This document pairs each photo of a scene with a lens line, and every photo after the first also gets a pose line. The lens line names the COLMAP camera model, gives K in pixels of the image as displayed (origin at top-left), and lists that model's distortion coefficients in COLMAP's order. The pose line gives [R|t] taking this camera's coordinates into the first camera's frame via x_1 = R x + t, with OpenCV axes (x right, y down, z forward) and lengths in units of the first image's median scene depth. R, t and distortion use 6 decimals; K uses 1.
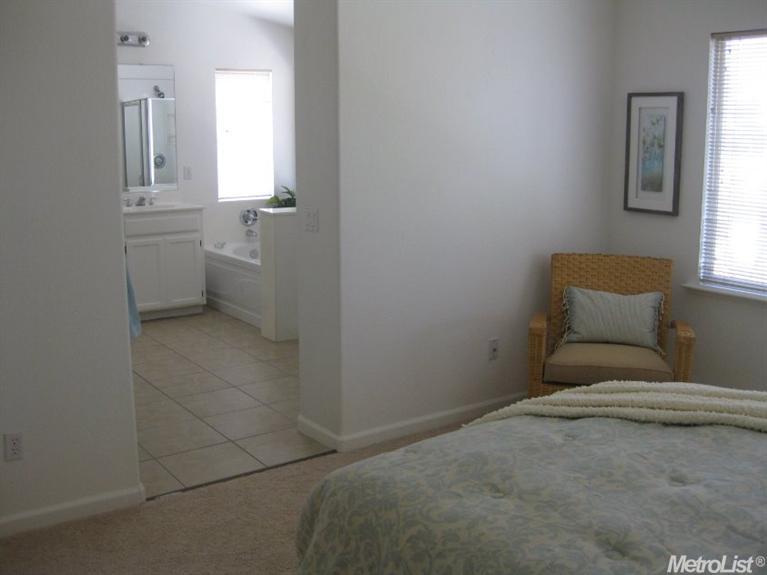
lens RADIAL K [[837.2, 0, 381.5], [0, 837.2, 288.0], [0, 0, 1]] dist [-0.120060, 0.000000]
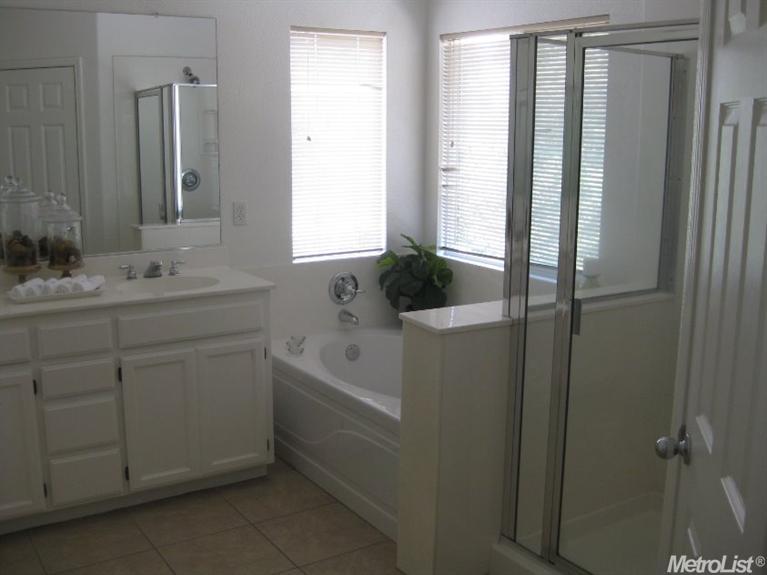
lens RADIAL K [[837.2, 0, 384.9], [0, 837.2, 286.3], [0, 0, 1]] dist [-0.120060, 0.000000]
pose [[0.999331, 0.010311, -0.035085, -0.110754], [-0.010387, 0.999944, -0.001999, -0.085704], [0.035062, 0.002362, 0.999382, 0.424491]]
